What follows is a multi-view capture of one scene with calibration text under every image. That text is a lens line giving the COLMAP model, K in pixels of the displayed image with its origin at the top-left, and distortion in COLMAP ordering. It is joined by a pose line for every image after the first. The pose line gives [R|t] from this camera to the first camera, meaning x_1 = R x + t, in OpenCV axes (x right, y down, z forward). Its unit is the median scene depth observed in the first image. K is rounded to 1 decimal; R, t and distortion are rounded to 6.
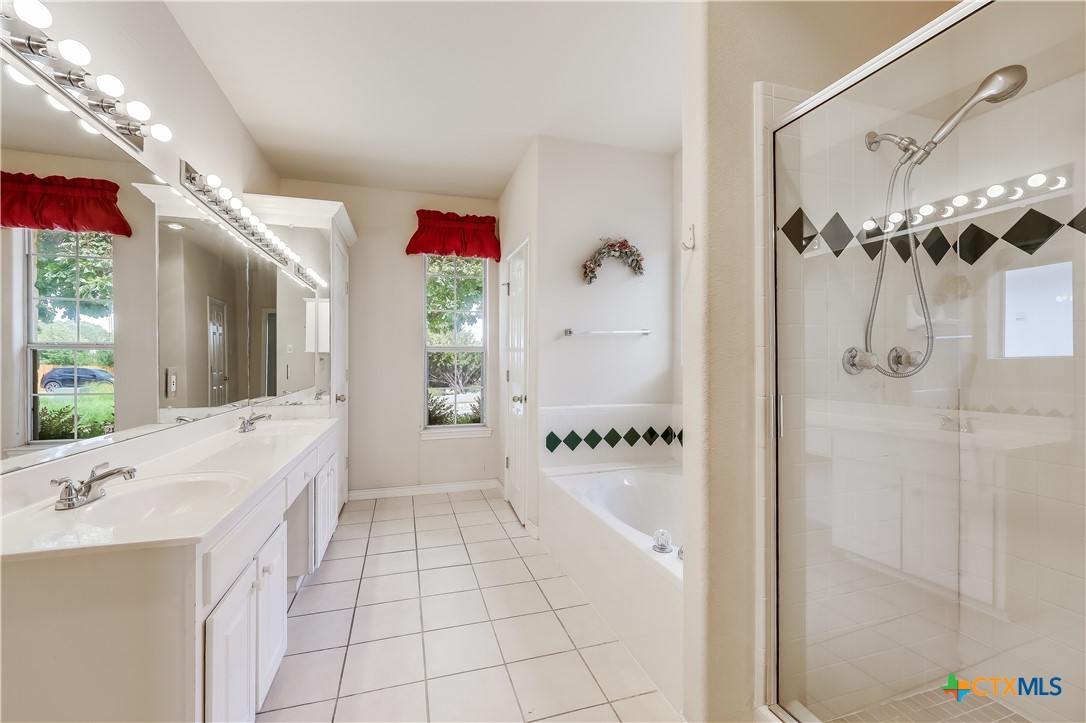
lens RADIAL K [[435.5, 0, 537.7], [0, 435.5, 361.2], [0, 0, 1]] dist [0.000018, 0.000265]
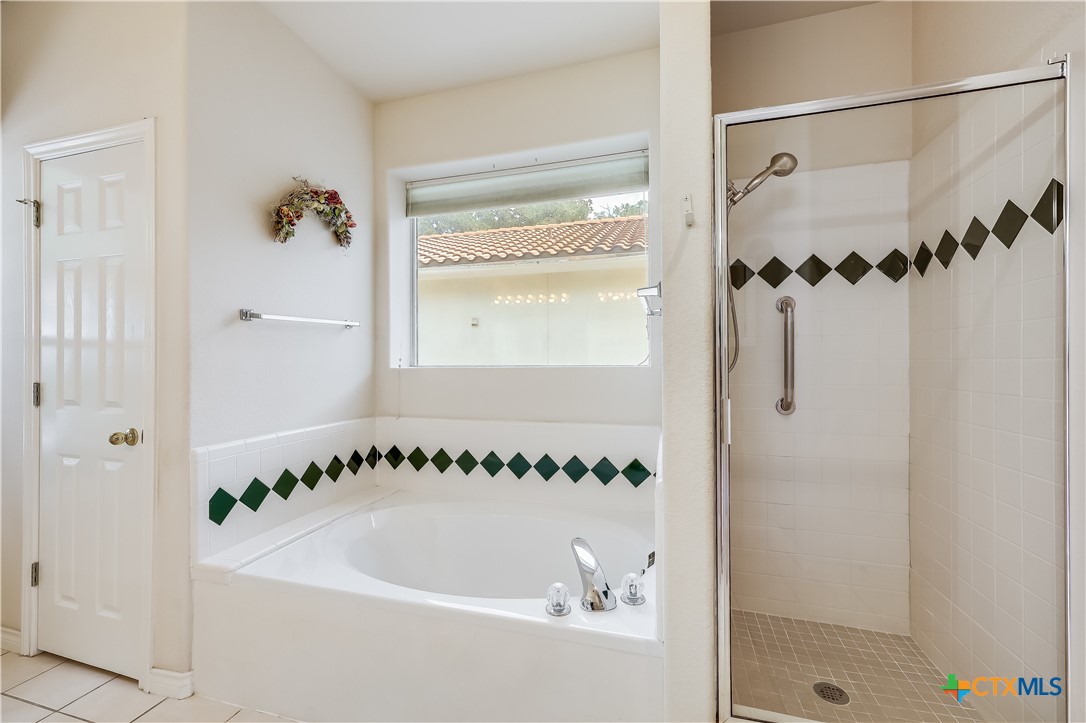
lens RADIAL K [[435.5, 0, 537.7], [0, 435.5, 361.2], [0, 0, 1]] dist [0.000018, 0.000265]
pose [[0.554044, 0.002005, 0.832485, -0.205549], [0.003580, 0.999982, -0.004791, 0.001399], [-0.832480, 0.005635, 0.554027, 0.337218]]
